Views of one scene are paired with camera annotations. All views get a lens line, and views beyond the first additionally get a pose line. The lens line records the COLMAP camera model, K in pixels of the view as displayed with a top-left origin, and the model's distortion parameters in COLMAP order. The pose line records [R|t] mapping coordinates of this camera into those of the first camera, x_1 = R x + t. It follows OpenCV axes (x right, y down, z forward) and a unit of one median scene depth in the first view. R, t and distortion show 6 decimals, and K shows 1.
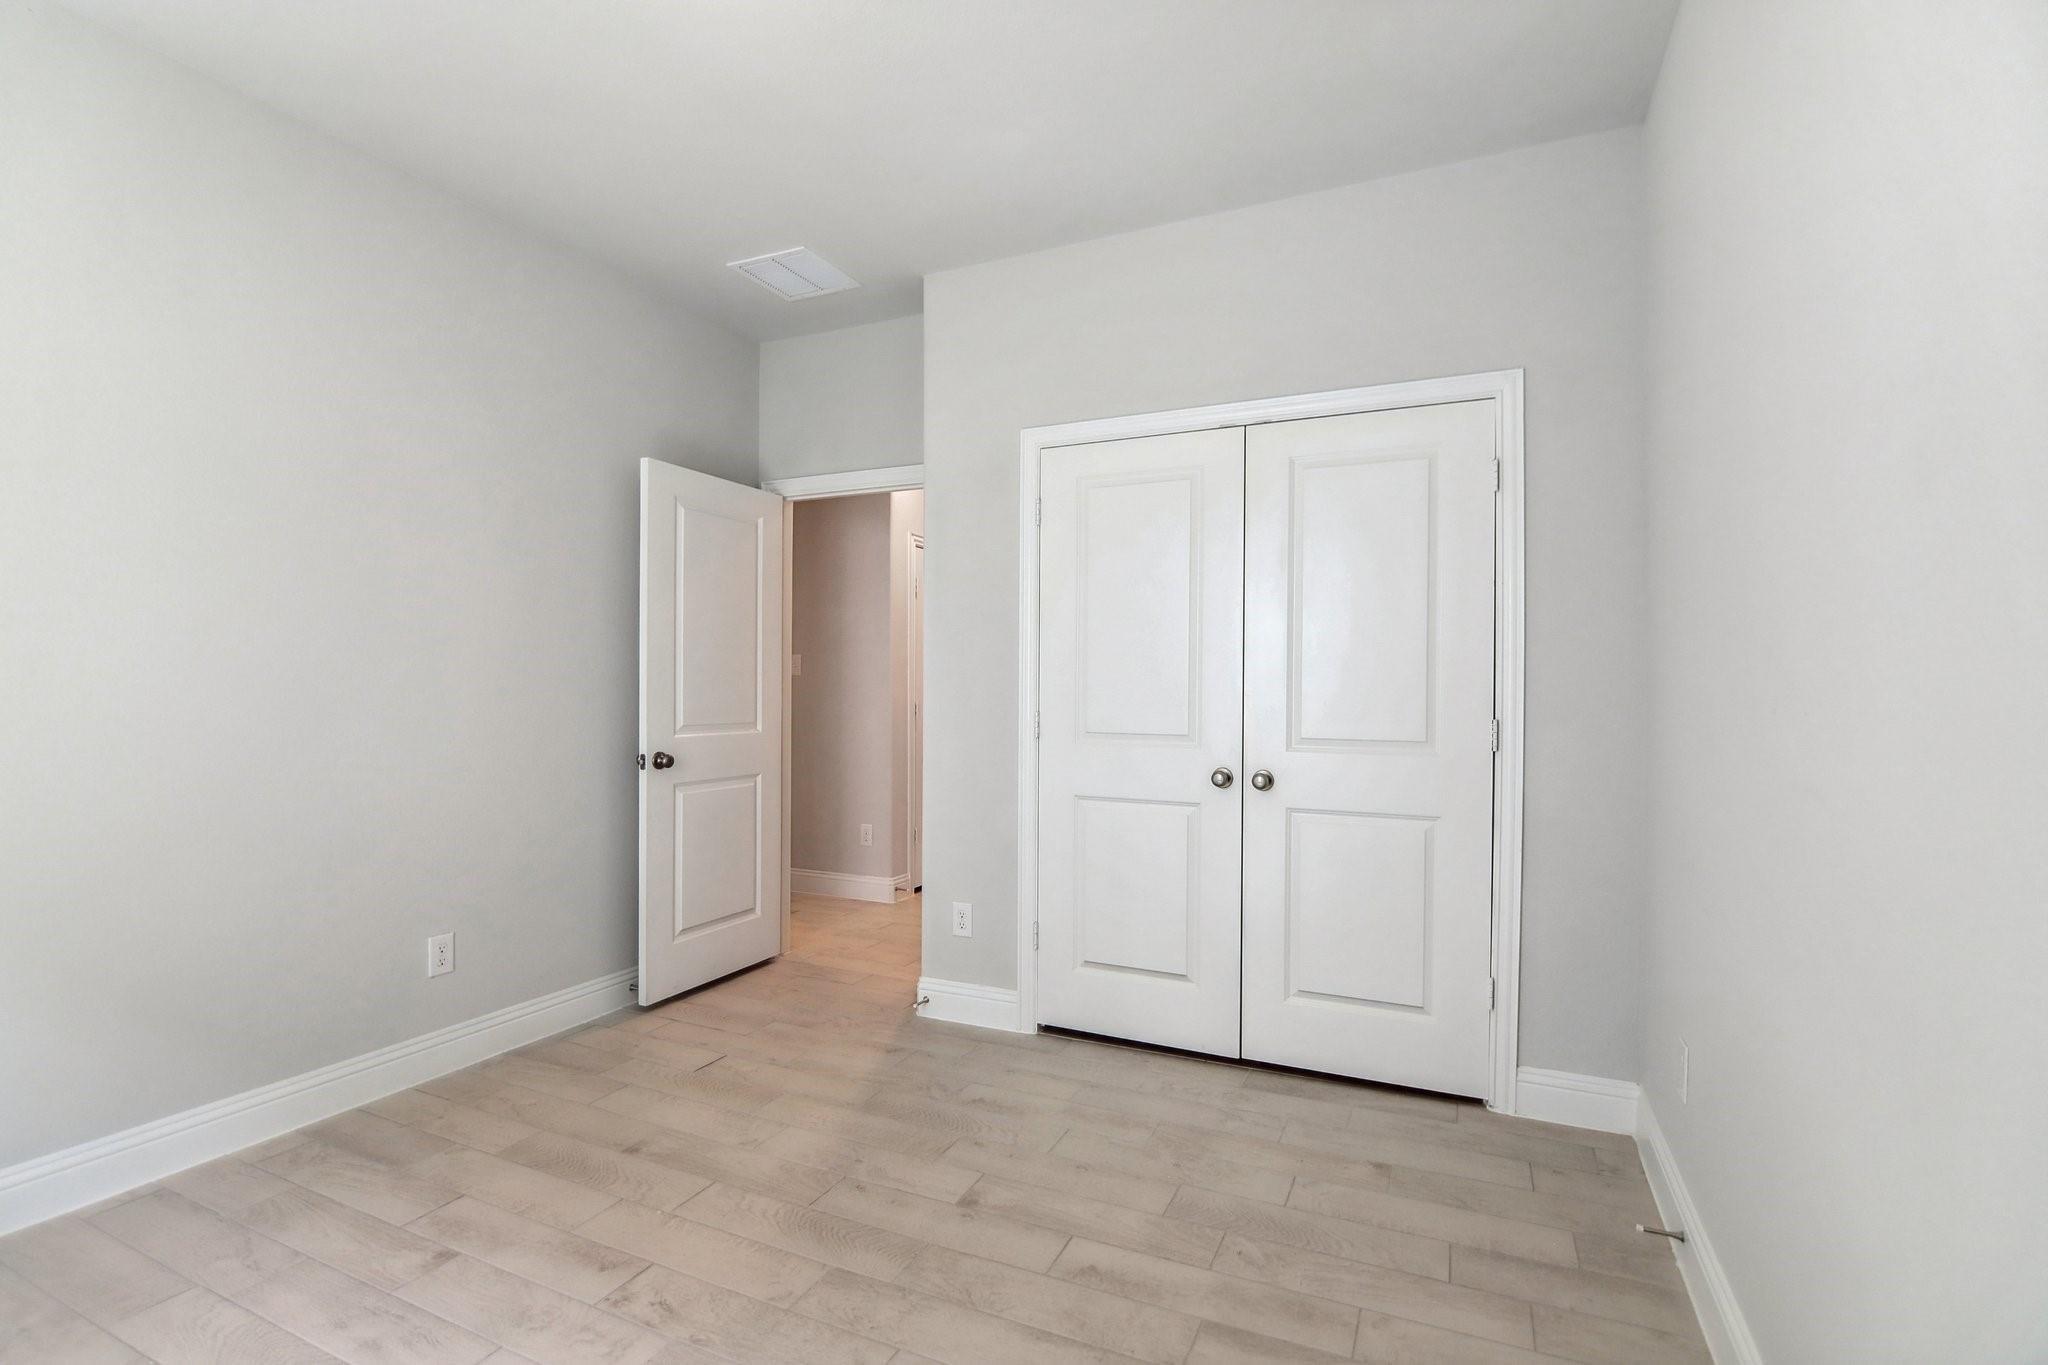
lens RADIAL K [[928.8, 0, 1024.0], [0, 928.8, 682.5], [0, 0, 1]] dist [-0.004722, -0.000728]
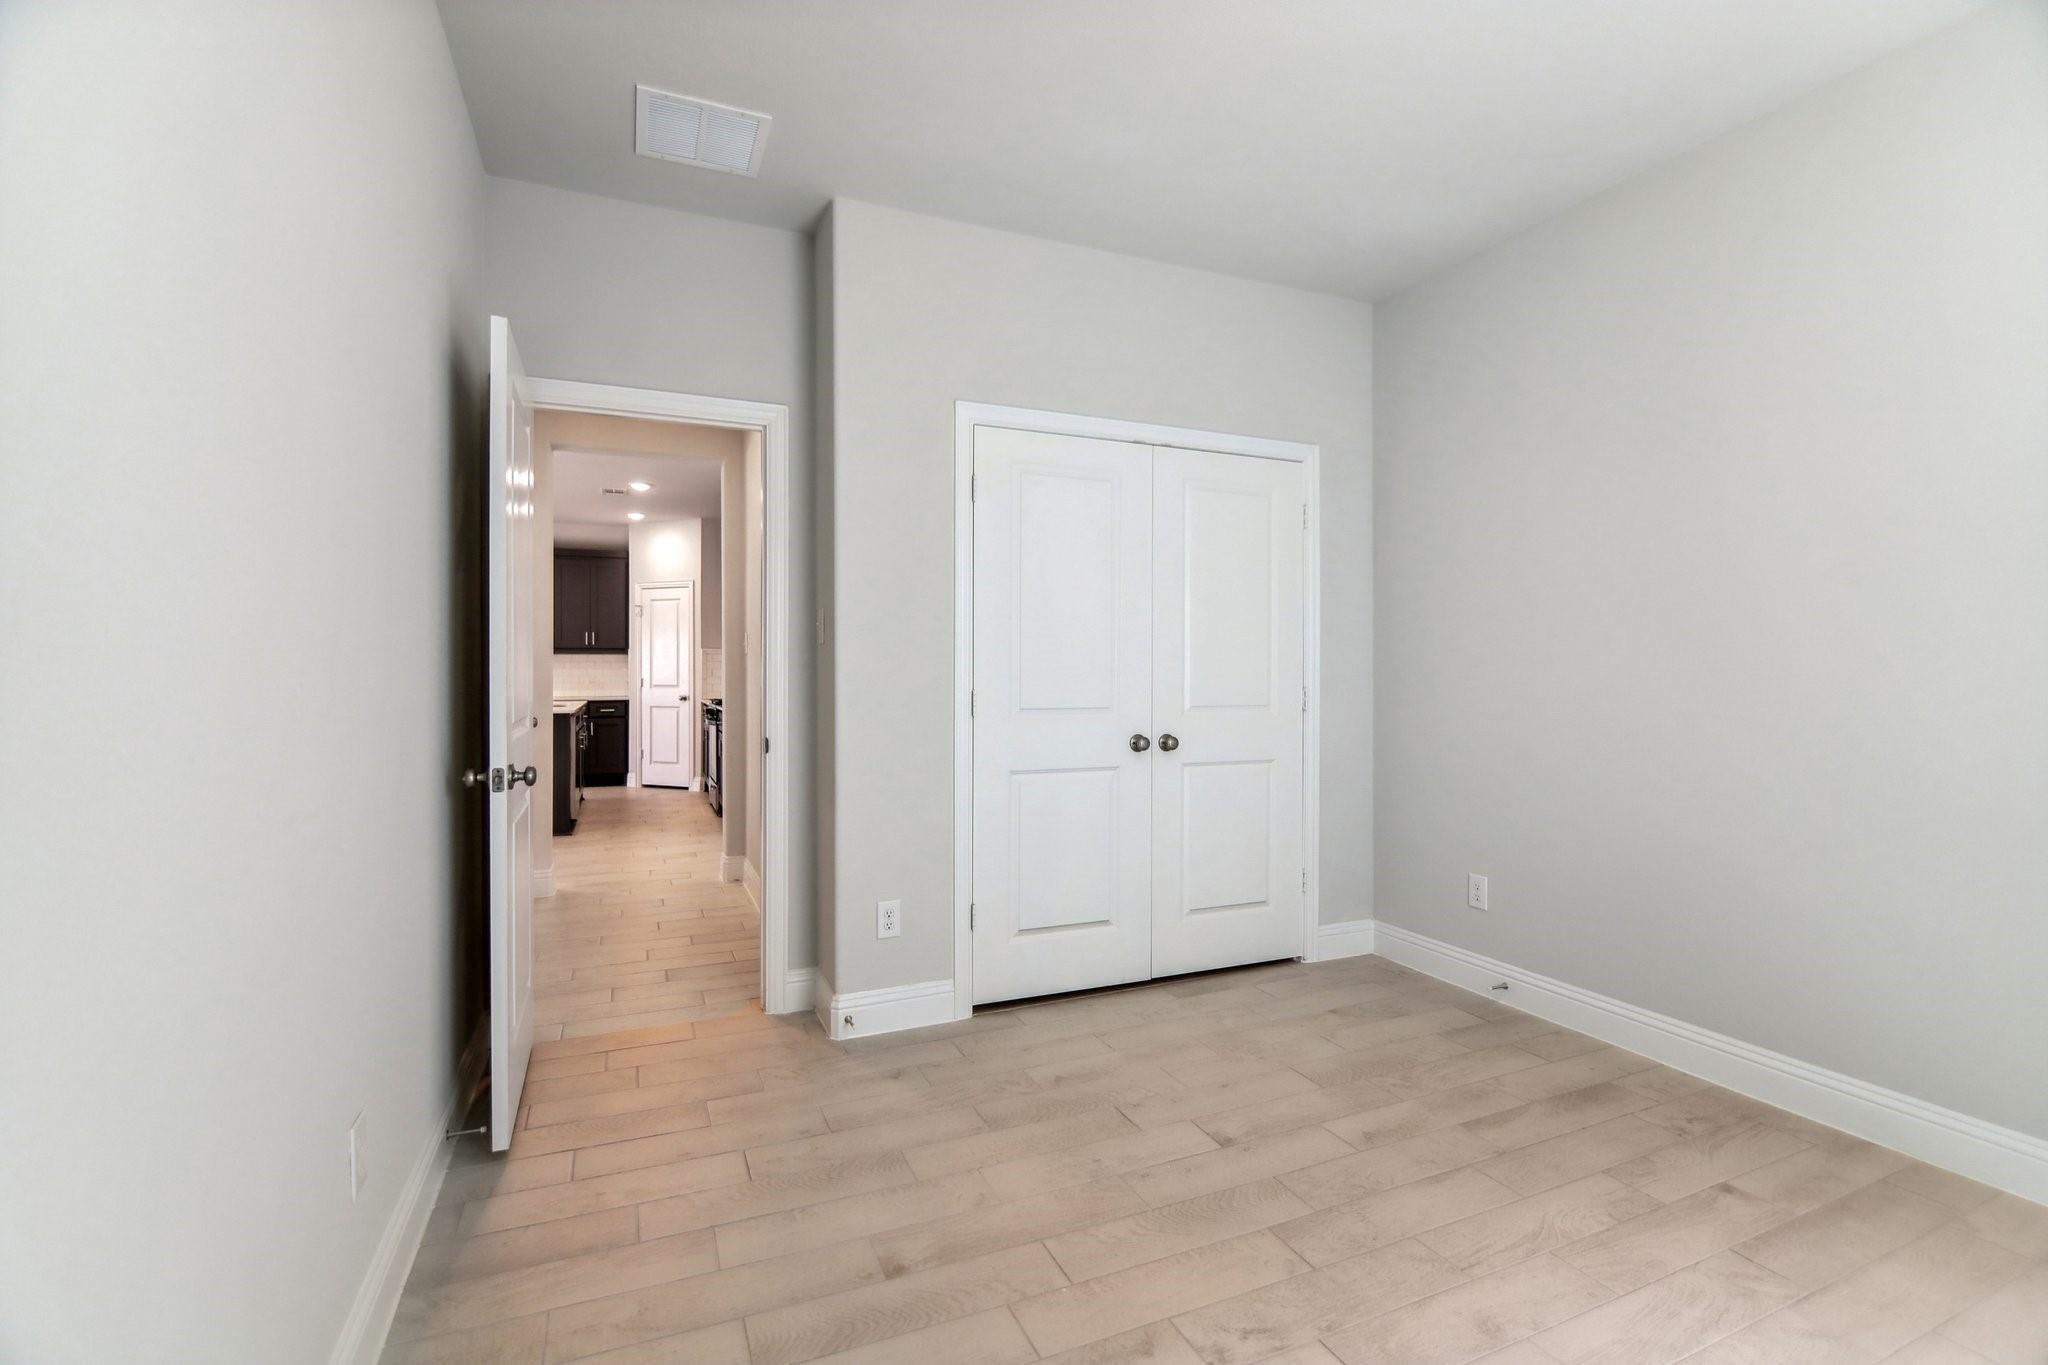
lens RADIAL K [[909.1, 0, 1024.9], [0, 909.1, 663.5], [0, 0, 1]] dist [-0.001169, -0.000271]
pose [[0.670737, 0.004539, 0.741681, -0.812303], [-0.002228, 0.999989, -0.004106, 0.009019], [-0.741692, 0.001102, 0.670740, 0.378525]]
